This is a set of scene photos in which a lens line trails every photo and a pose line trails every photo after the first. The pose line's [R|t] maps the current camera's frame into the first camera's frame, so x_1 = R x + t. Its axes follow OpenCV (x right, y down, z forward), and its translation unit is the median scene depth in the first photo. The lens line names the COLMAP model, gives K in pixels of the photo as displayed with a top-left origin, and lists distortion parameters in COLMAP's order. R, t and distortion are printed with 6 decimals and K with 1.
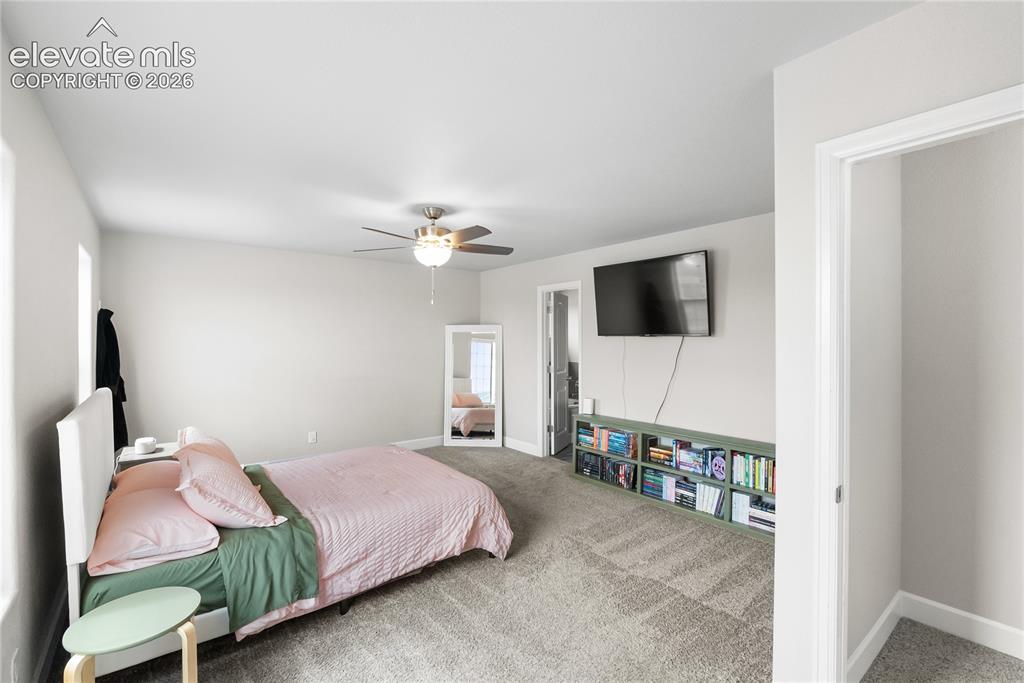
lens RADIAL K [[462.7, 0, 513.6], [0, 462.7, 341.7], [0, 0, 1]] dist [-0.005327, 0.000843]
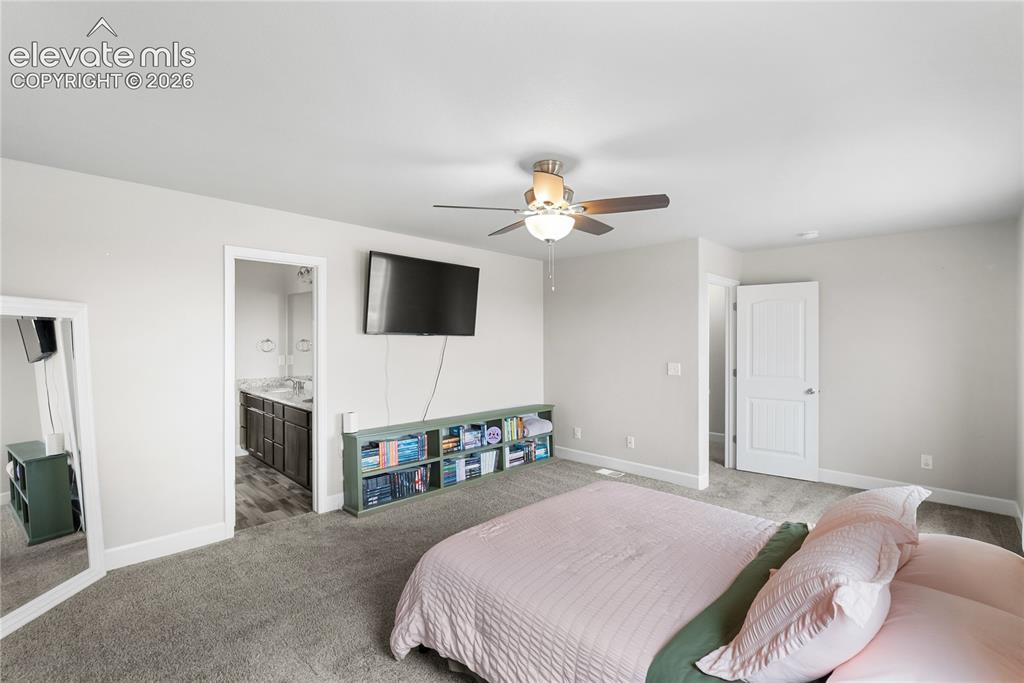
lens RADIAL K [[462.7, 0, 512.8], [0, 462.7, 342.5], [0, 0, 1]] dist [-0.005327, 0.000843]
pose [[-0.125002, -0.009760, 0.992109, -0.759191], [-0.000179, 0.999952, 0.009815, -0.005942], [-0.992157, 0.001049, -0.124997, 0.959188]]
